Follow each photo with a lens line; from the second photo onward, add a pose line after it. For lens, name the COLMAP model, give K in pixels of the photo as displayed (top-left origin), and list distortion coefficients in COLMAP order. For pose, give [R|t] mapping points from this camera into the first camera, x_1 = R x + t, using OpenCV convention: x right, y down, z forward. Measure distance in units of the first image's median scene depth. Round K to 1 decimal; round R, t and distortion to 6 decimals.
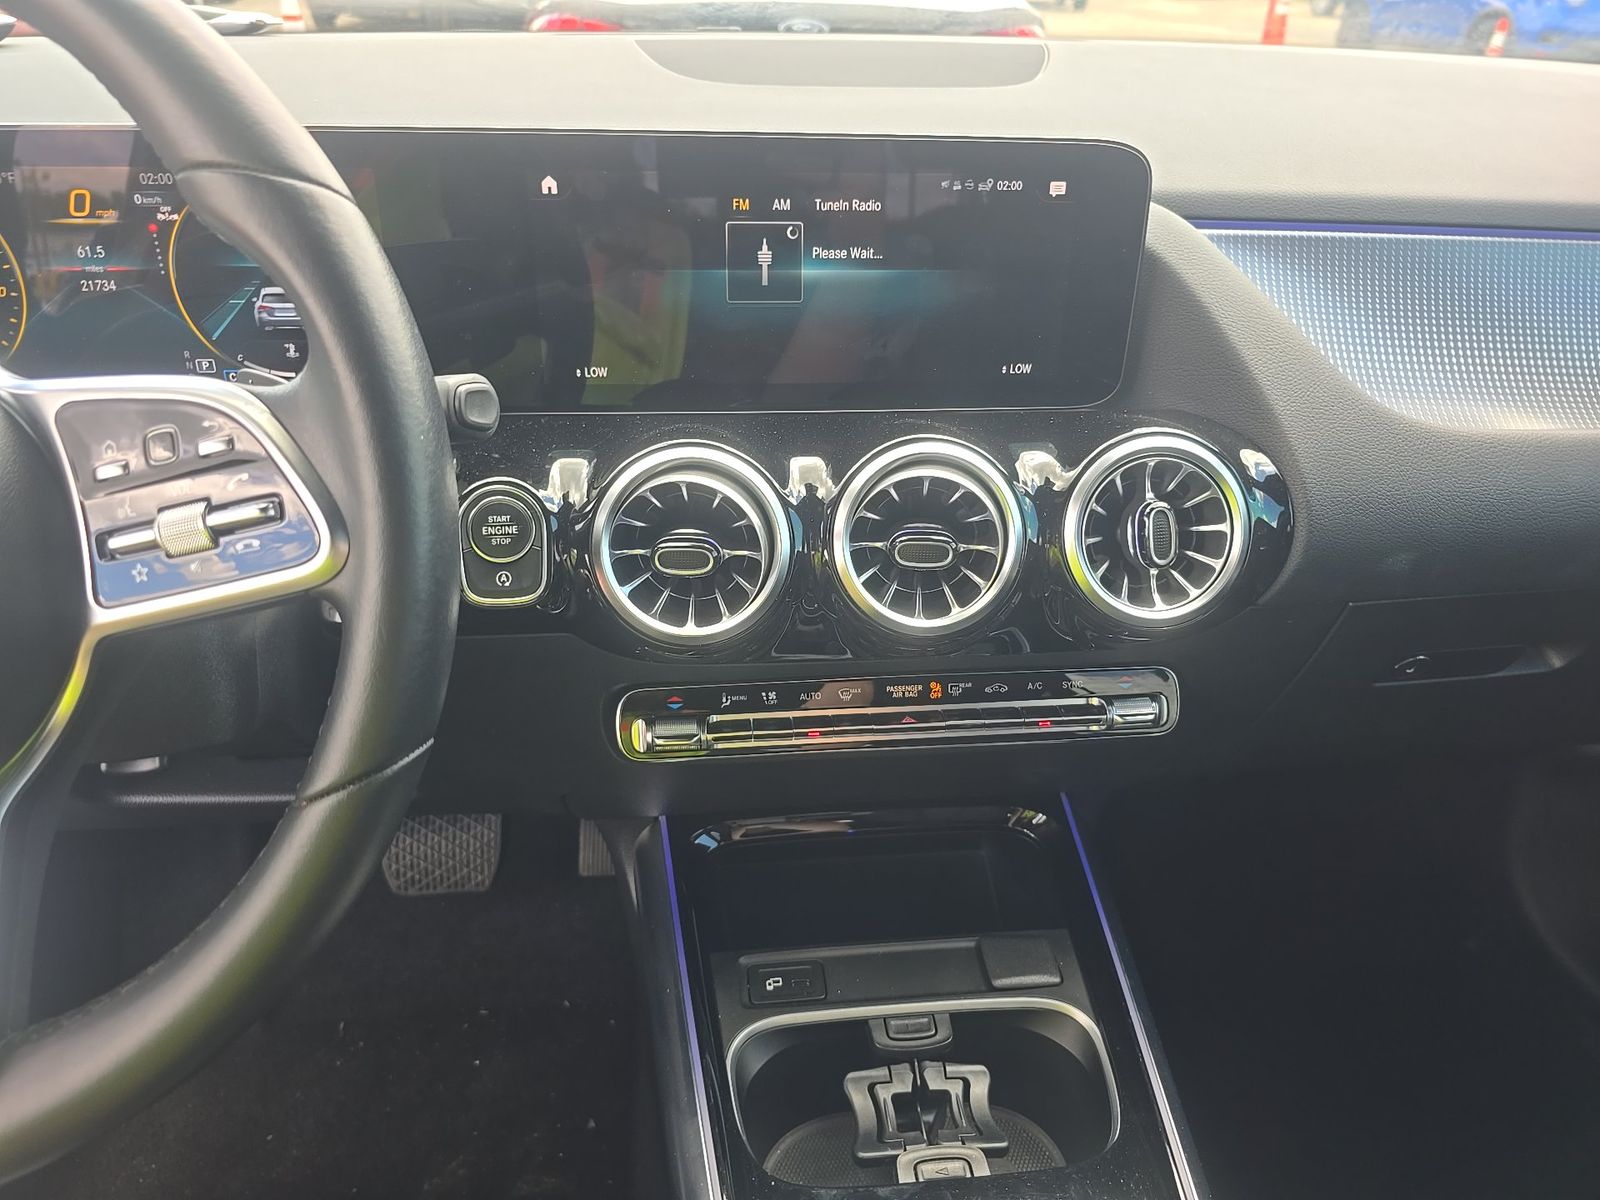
lens RADIAL K [[1065.8, 0, 745.6], [0, 1065.8, 608.8], [0, 0, 1]] dist [0.023693, -0.019928]
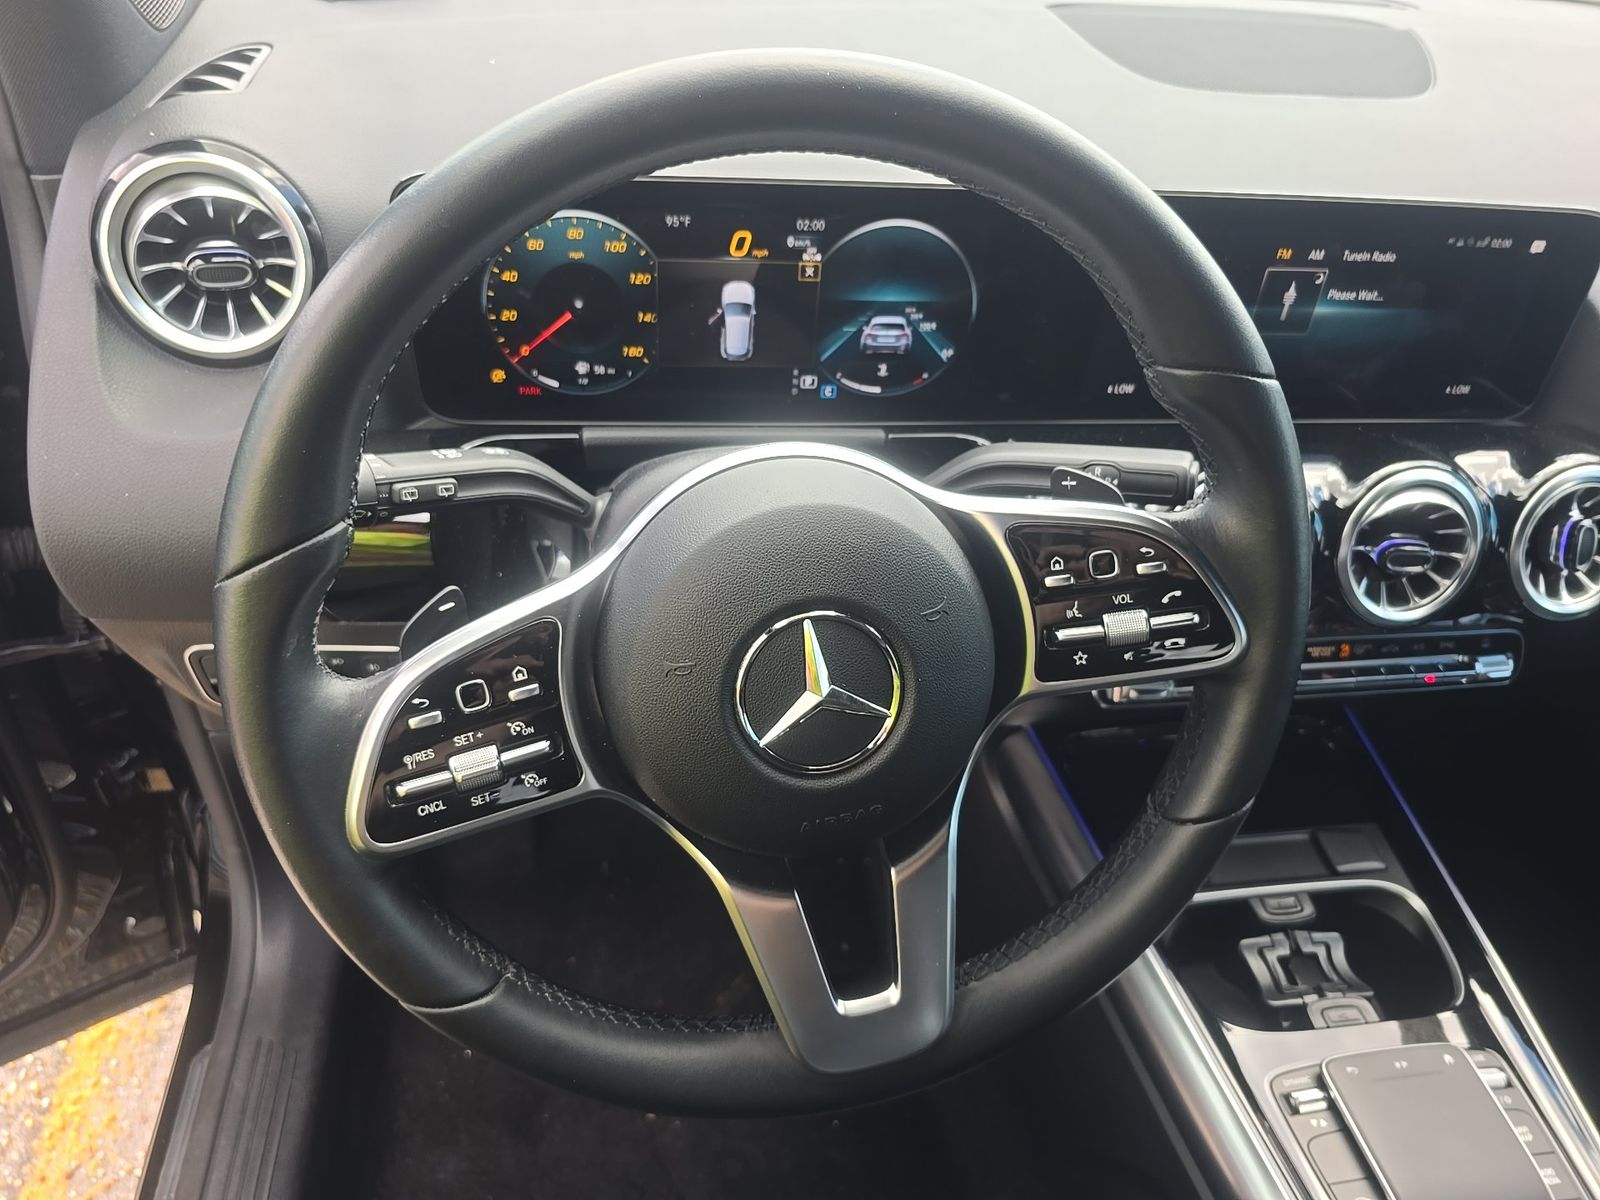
lens RADIAL K [[1065.8, 0, 785.1], [0, 1065.8, 605.0], [0, 0, 1]] dist [0.023693, -0.019928]
pose [[0.996493, 0.011092, 0.082933, -0.623030], [-0.025672, 0.983898, 0.176877, -0.193618], [-0.079635, -0.178386, 0.980733, -0.156107]]
